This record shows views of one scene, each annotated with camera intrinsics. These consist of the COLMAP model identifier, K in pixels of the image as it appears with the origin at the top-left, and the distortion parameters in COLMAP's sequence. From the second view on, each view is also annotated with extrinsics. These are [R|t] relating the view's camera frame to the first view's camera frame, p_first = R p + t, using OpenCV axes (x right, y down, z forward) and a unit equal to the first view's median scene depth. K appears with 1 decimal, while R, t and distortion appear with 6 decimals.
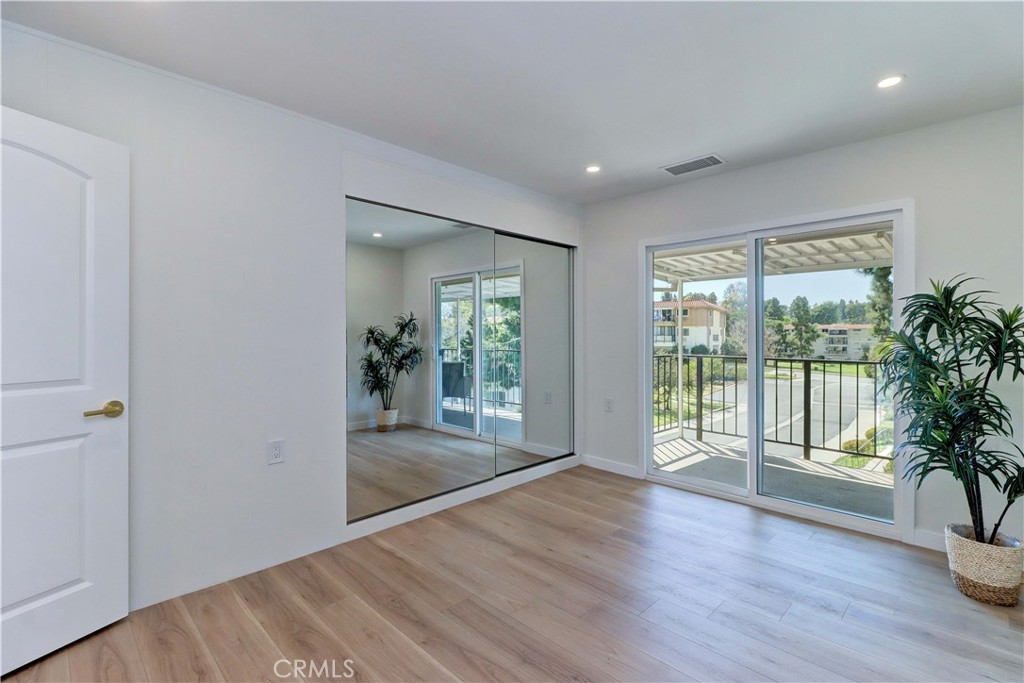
lens RADIAL K [[474.0, 0, 513.9], [0, 474.0, 336.9], [0, 0, 1]] dist [0.013498, -0.005365]
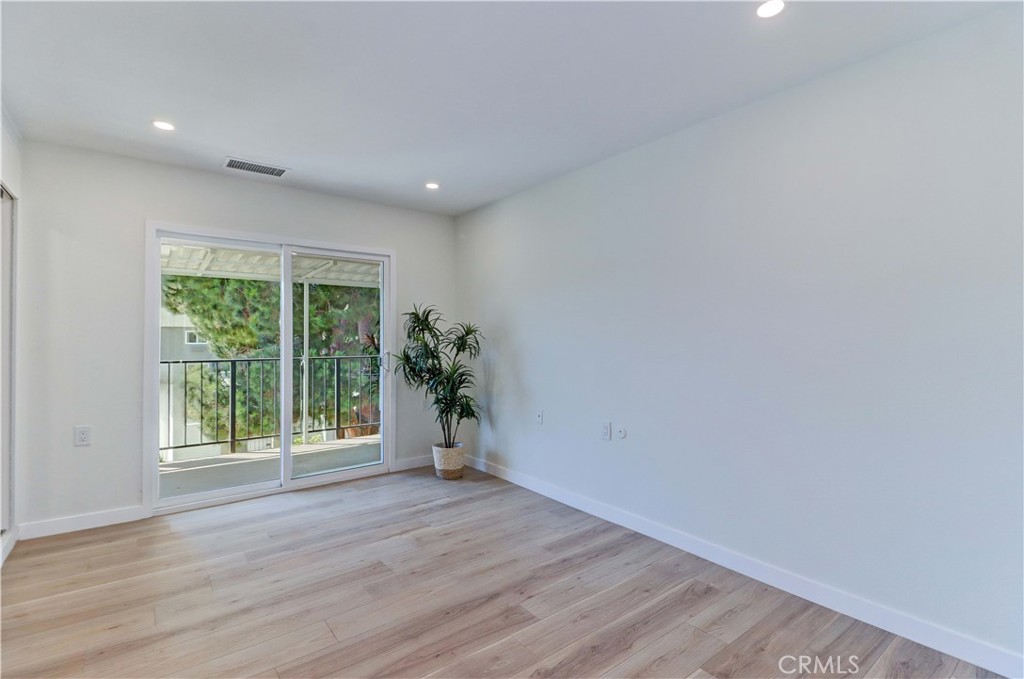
lens RADIAL K [[474.0, 0, 513.0], [0, 474.0, 340.5], [0, 0, 1]] dist [0.013498, -0.005365]
pose [[0.129156, -0.005985, 0.991606, -0.565117], [0.005464, 0.999971, 0.005323, -0.001323], [-0.991609, 0.004731, 0.129185, 0.353374]]
